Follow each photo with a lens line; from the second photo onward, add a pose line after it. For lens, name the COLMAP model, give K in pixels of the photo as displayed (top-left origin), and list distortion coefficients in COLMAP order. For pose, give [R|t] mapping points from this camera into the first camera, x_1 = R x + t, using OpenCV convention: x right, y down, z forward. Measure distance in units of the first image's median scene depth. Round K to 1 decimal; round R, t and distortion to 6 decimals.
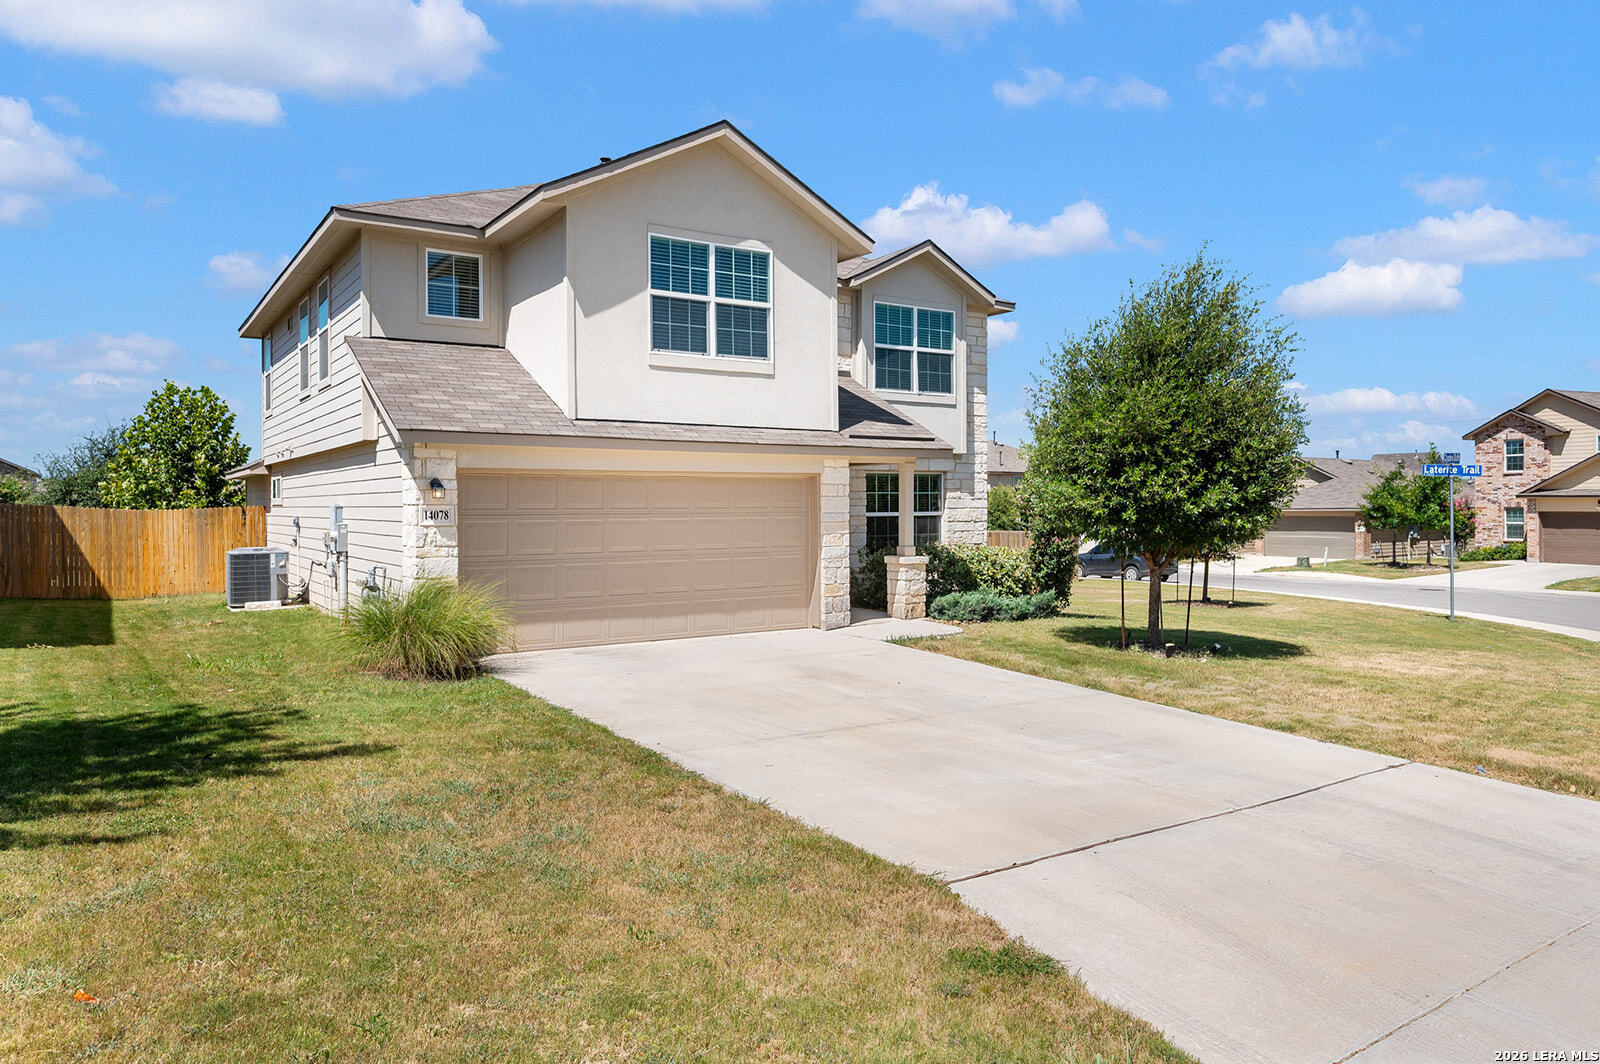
lens RADIAL K [[1030.6, 0, 800.0], [0, 1030.6, 532.0], [0, 0, 1]] dist [-0.000585, -0.001227]
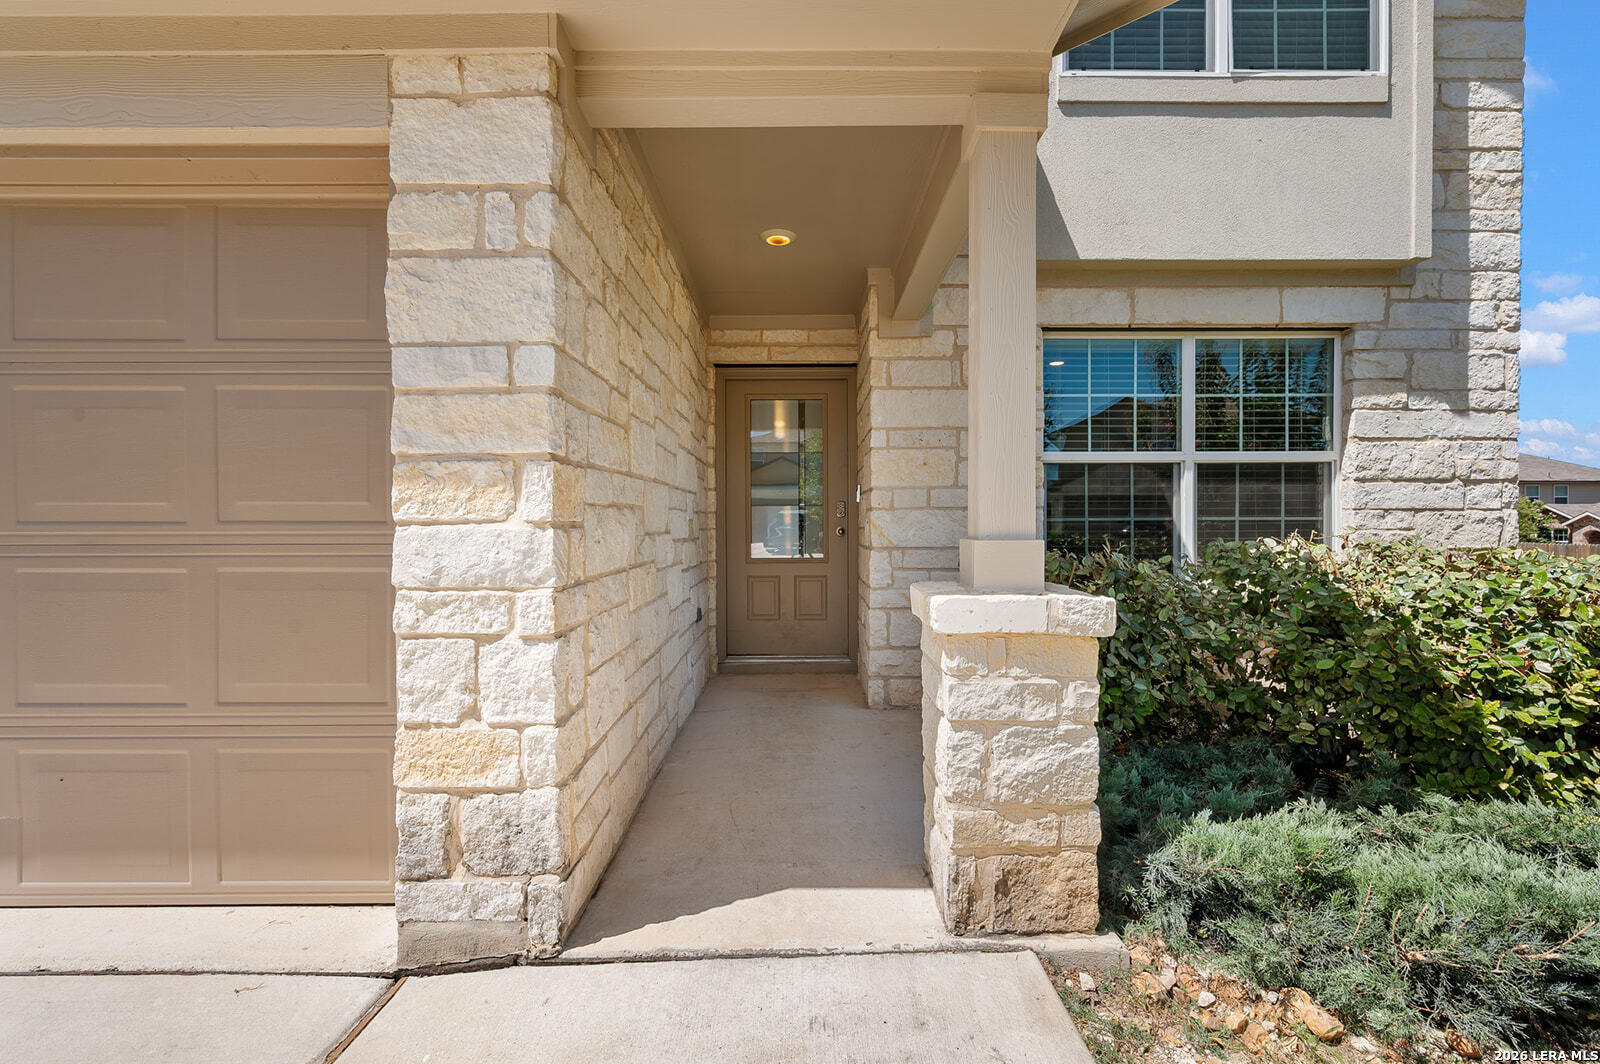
lens RADIAL K [[708.3, 0, 800.0], [0, 708.3, 532.0], [0, 0, 1]] dist [0.002118, 0.000189]
pose [[0.834377, 0.010554, -0.551093, 0.164019], [-0.018329, 0.999795, -0.008604, 0.016036], [0.550889, 0.017280, 0.834399, 0.971828]]
